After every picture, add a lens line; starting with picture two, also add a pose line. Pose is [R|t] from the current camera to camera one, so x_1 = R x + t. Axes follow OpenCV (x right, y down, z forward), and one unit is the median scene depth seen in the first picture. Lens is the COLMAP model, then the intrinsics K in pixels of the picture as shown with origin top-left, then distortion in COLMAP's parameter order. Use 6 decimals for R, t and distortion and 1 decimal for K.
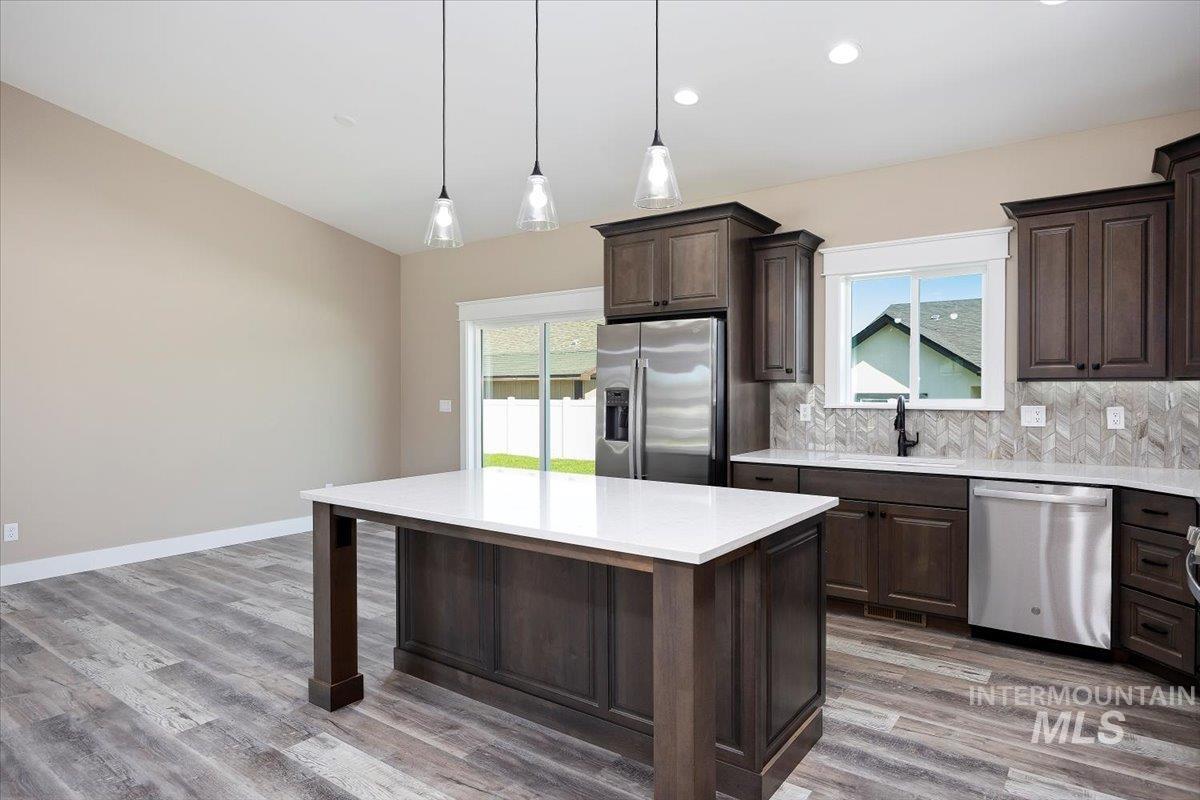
lens RADIAL K [[689.6, 0, 607.0], [0, 689.6, 396.1], [0, 0, 1]] dist [-0.001539, -0.004843]
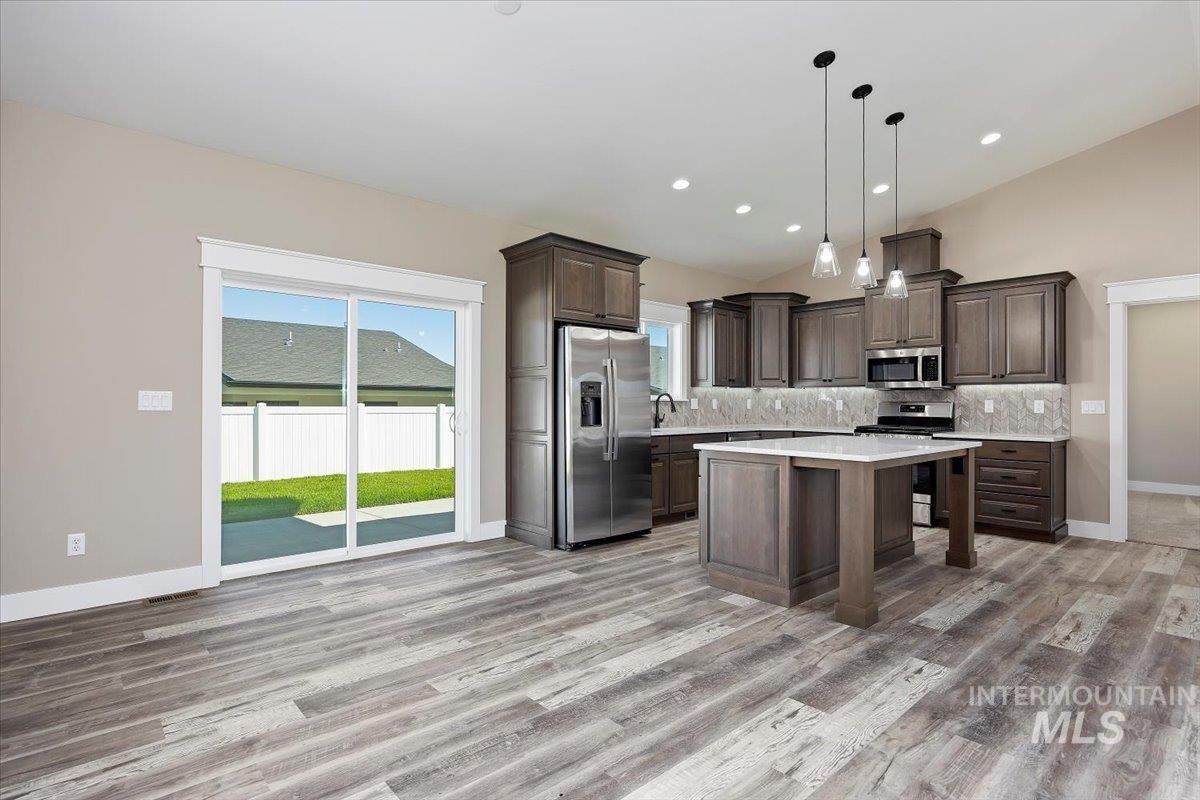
lens RADIAL K [[591.0, 0, 605.2], [0, 591.0, 395.6], [0, 0, 1]] dist [-0.010315, 0.001293]
pose [[0.205384, 0.017306, 0.978528, -1.105760], [0.004305, 0.999818, -0.018586, 0.035070], [-0.978672, 0.008030, 0.205272, 0.879191]]
